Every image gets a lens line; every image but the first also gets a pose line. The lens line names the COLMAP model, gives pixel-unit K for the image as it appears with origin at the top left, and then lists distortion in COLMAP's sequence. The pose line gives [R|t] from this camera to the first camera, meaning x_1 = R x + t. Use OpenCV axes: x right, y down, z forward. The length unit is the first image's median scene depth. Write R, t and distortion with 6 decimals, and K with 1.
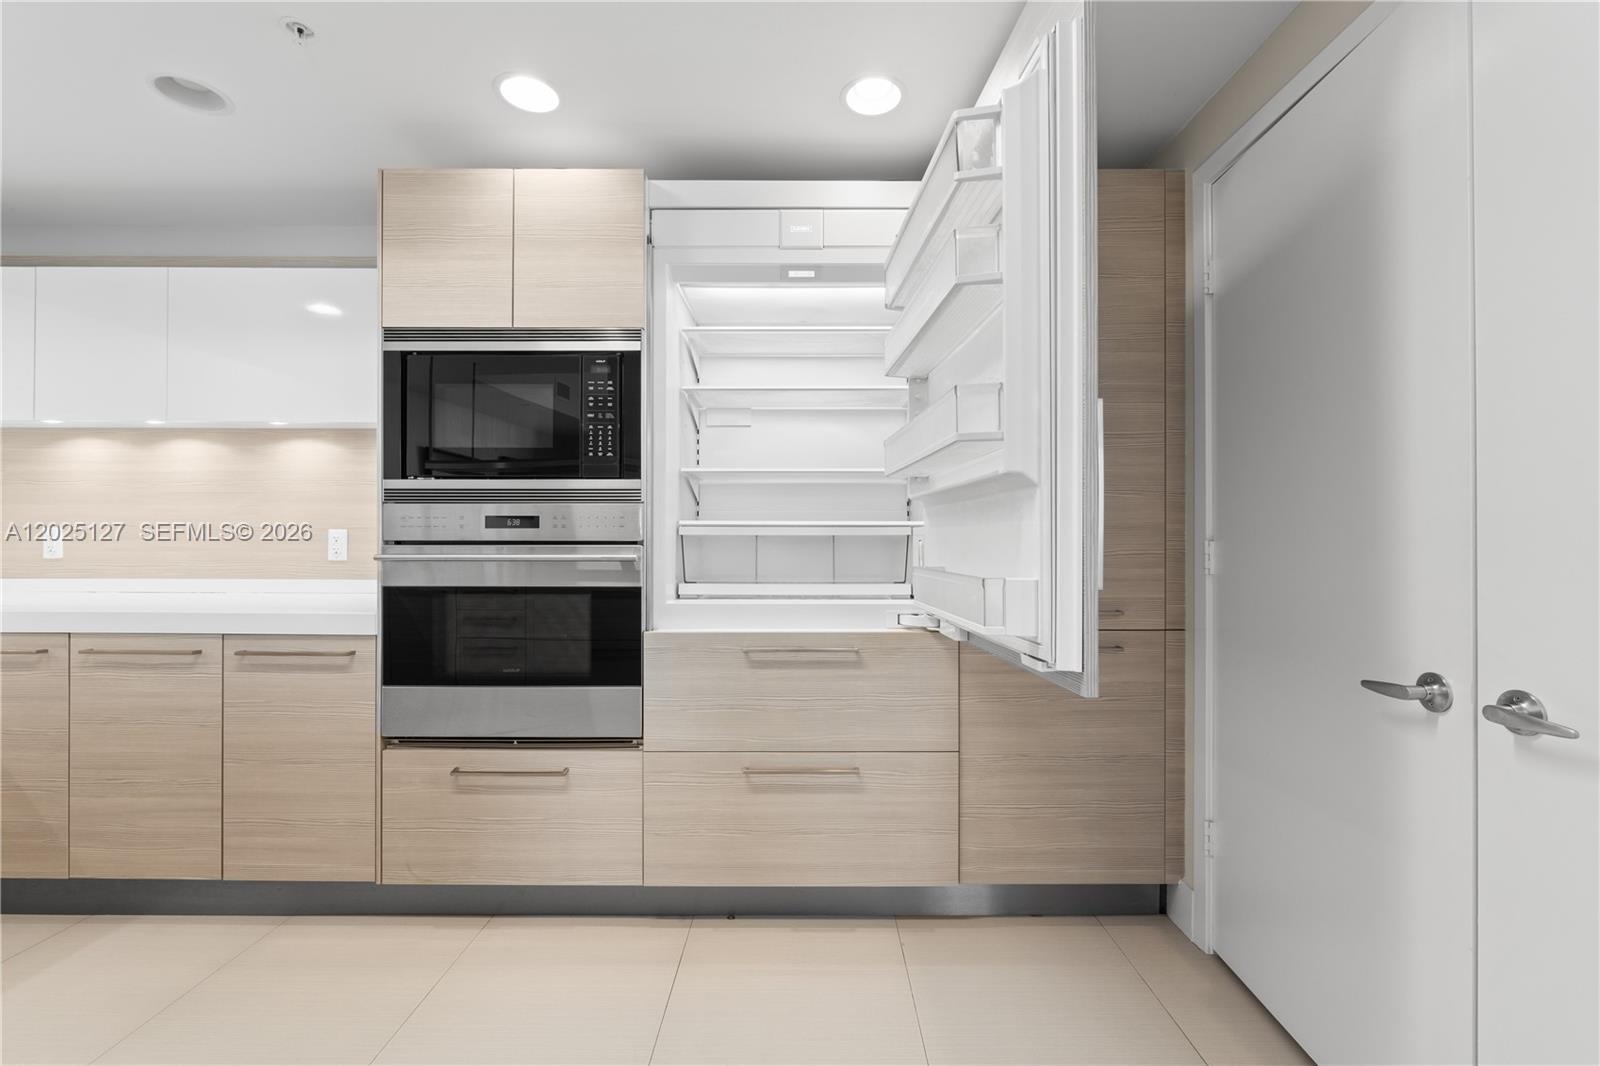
lens RADIAL K [[674.5, 0, 802.2], [0, 674.5, 535.0], [0, 0, 1]] dist [-0.002440, -0.000487]
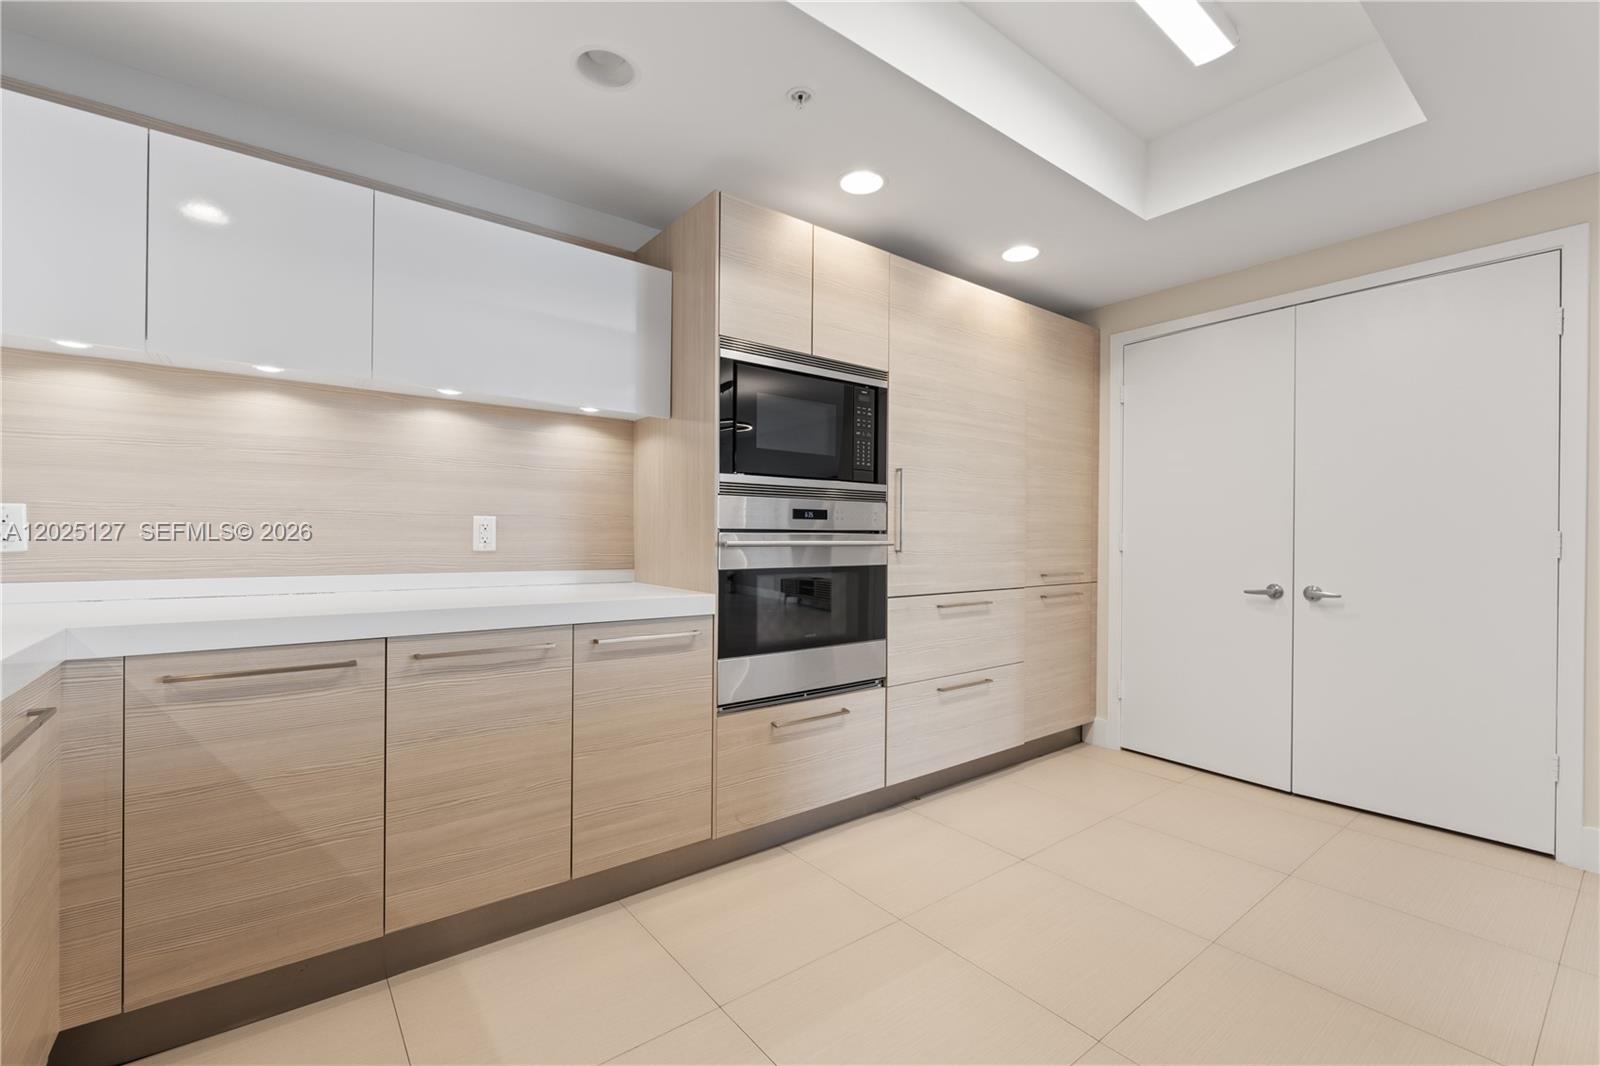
lens RADIAL K [[692.1, 0, 801.0], [0, 692.1, 536.9], [0, 0, 1]] dist [-0.001120, -0.000629]
pose [[0.786861, 0.001491, 0.617128, -1.215674], [-0.008560, 0.999927, 0.008498, 0.010875], [-0.617071, -0.011969, 0.786817, 0.022505]]
